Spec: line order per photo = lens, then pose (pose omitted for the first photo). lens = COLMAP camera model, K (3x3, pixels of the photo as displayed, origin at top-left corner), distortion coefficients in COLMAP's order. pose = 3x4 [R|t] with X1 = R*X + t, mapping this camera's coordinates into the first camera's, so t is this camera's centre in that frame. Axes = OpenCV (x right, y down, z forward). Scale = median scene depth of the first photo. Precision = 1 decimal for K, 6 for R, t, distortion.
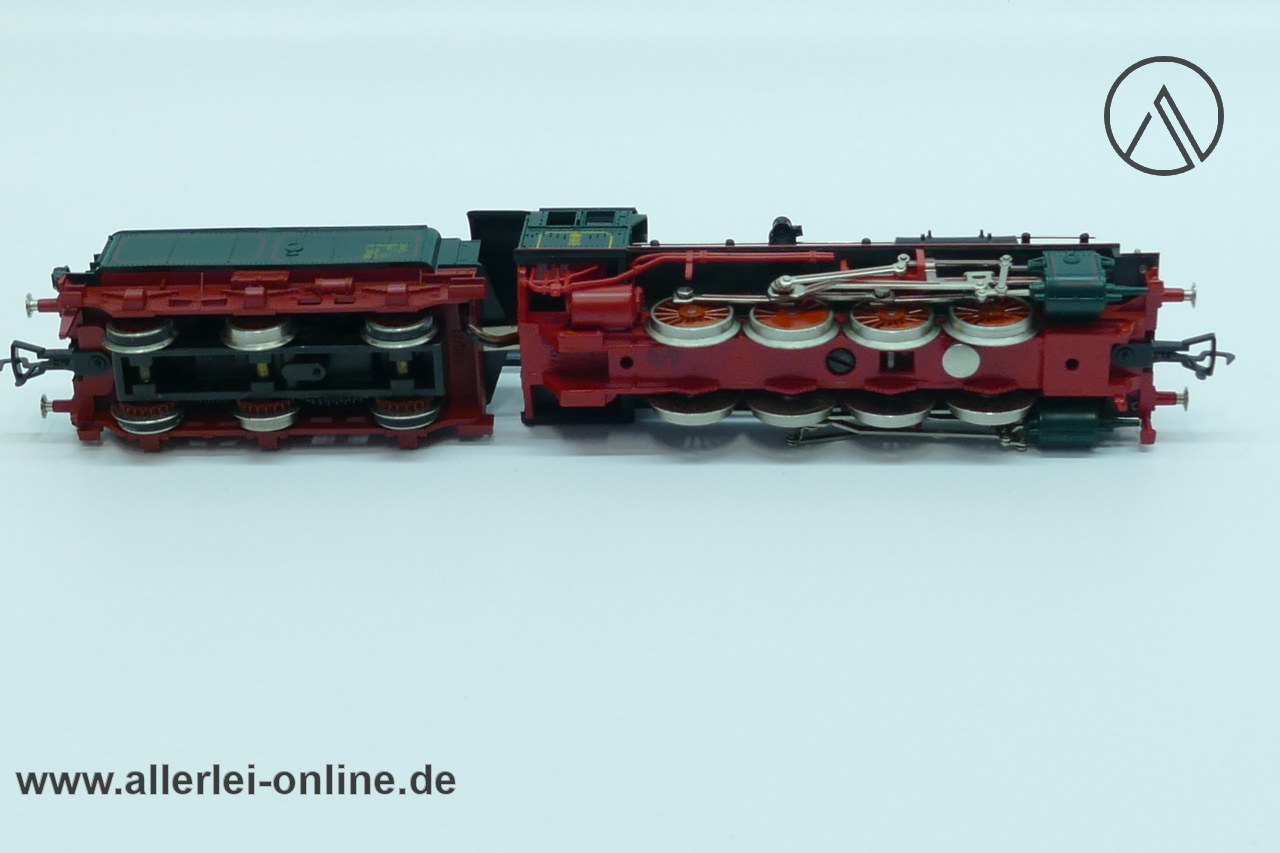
lens RADIAL K [[2730.8, 0, 640.0], [0, 2730.8, 426.5], [0, 0, 1]] dist [-0.027394, -0.015691]
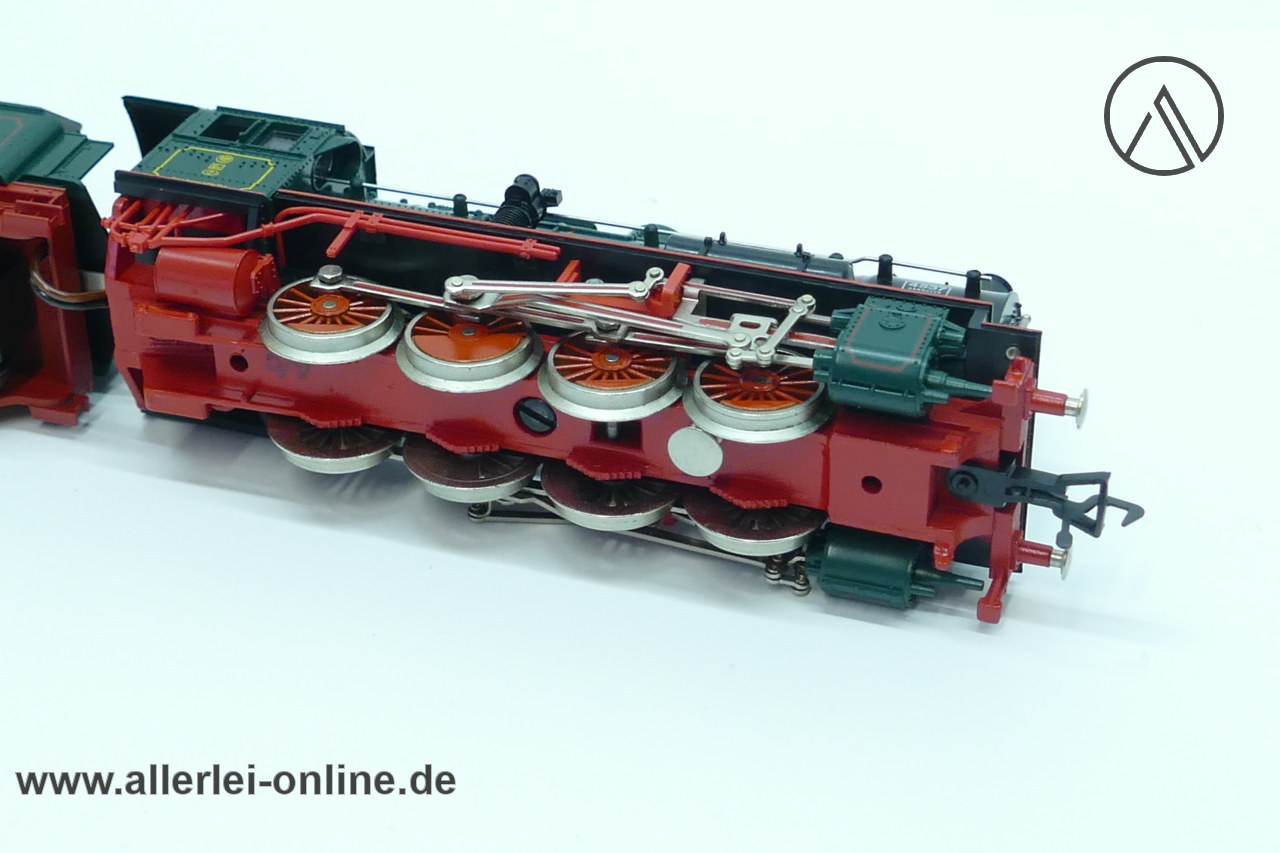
lens RADIAL K [[2730.8, 0, 640.0], [0, 2730.8, 426.5], [0, 0, 1]] dist [-0.027394, -0.015691]
pose [[0.960335, 0.168218, -0.222394, 0.242545], [-0.143417, 0.981935, 0.123433, -0.105290], [0.239140, -0.086642, 0.967112, 0.370622]]
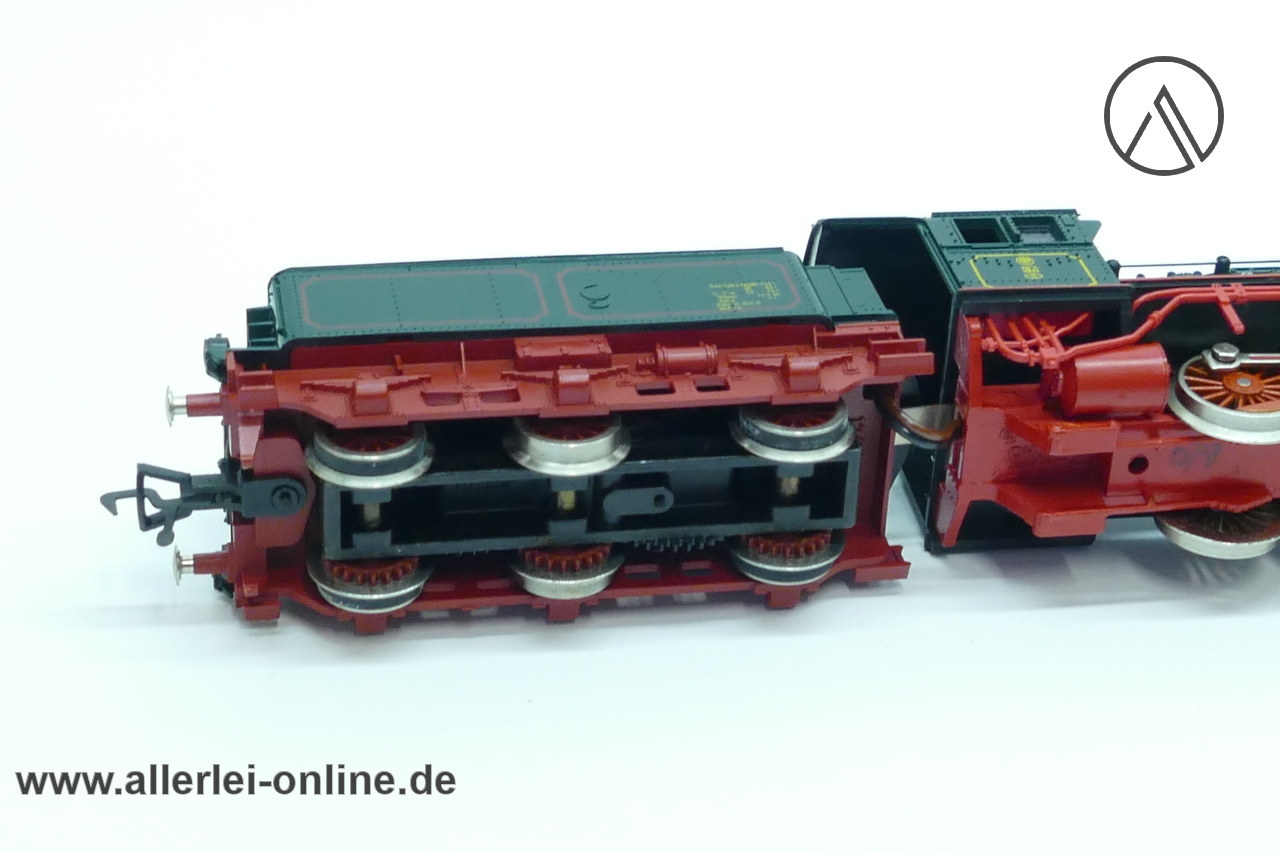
lens RADIAL K [[2730.8, 0, 640.0], [0, 2730.8, 426.5], [0, 0, 1]] dist [-0.027394, -0.015691]
pose [[0.975985, -0.038604, 0.214390, -0.253959], [0.025279, 0.997594, 0.064552, -0.076272], [-0.216366, -0.057583, 0.974613, 0.406101]]
